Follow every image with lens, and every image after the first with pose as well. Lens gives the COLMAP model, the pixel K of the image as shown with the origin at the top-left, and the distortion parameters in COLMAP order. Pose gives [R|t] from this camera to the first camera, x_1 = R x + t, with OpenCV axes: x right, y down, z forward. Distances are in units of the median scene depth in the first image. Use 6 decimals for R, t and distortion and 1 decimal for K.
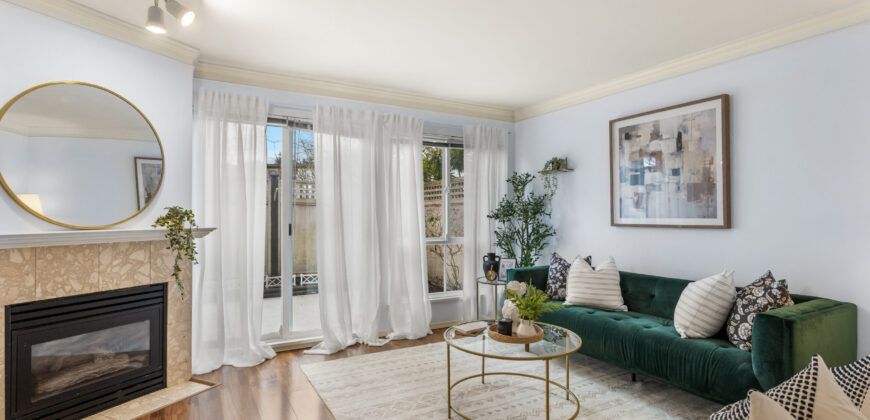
lens RADIAL K [[421.6, 0, 433.0], [0, 421.6, 204.0], [0, 0, 1]] dist [0.000855, -0.000138]
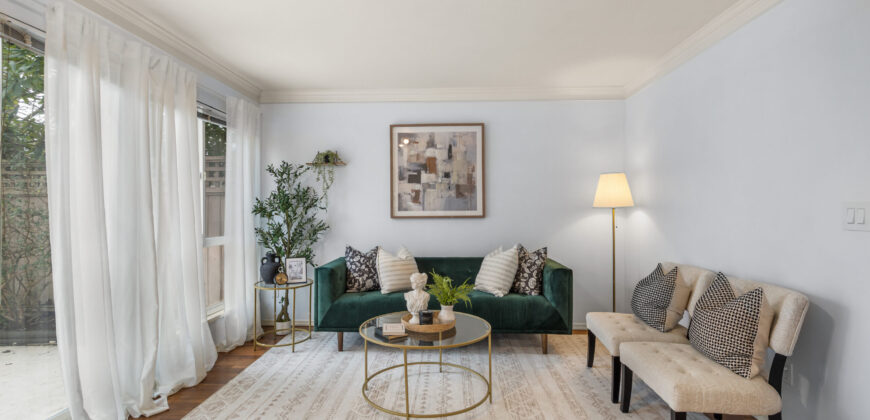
lens RADIAL K [[421.6, 0, 433.0], [0, 421.6, 204.0], [0, 0, 1]] dist [0.000855, -0.000138]
pose [[0.532996, -0.000832, 0.846117, -0.515224], [-0.015217, 0.999828, 0.010569, -0.000008], [-0.845981, -0.018509, 0.532892, 0.328210]]
